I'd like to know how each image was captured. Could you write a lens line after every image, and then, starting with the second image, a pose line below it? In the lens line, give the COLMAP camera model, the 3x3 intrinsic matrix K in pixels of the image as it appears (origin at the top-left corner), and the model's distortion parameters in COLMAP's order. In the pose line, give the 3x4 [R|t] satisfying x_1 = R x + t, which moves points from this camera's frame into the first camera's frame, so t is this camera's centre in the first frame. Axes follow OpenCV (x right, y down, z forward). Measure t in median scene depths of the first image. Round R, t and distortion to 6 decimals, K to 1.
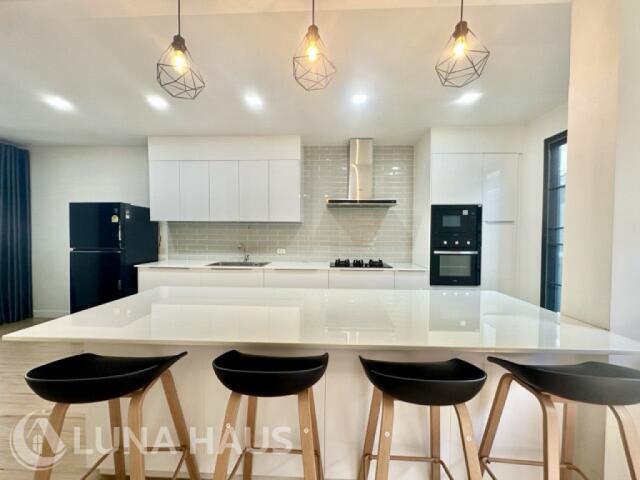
lens RADIAL K [[252.6, 0, 320.0], [0, 252.6, 240.0], [0, 0, 1]] dist [0.000471, 0.000063]
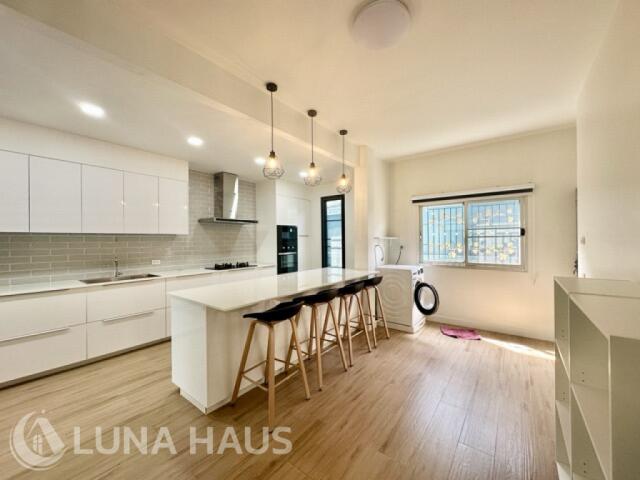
lens RADIAL K [[252.6, 0, 320.0], [0, 252.6, 240.0], [0, 0, 1]] dist [0.000471, 0.000063]
pose [[0.583066, -0.010527, 0.812356, -0.723566], [0.037177, 0.999214, -0.013736, -0.009063], [-0.811574, 0.038210, 0.582999, -0.185269]]
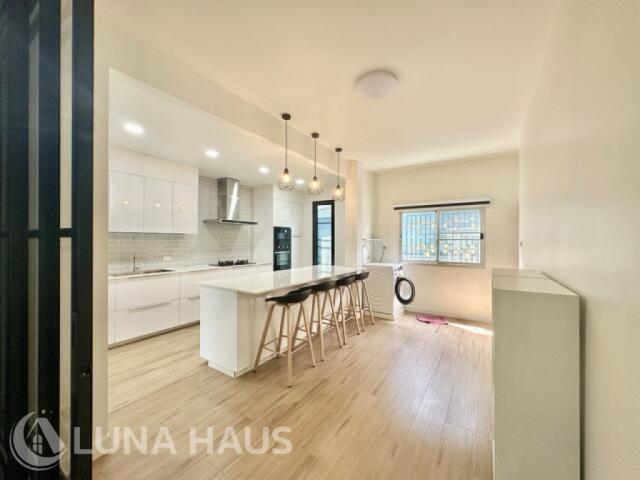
lens RADIAL K [[252.6, 0, 320.0], [0, 252.6, 240.0], [0, 0, 1]] dist [0.000471, 0.000063]
pose [[0.518910, -0.001878, 0.854827, -0.922161], [0.024844, 0.999608, -0.012885, -0.009964], [-0.854468, 0.027923, 0.518754, -0.223296]]
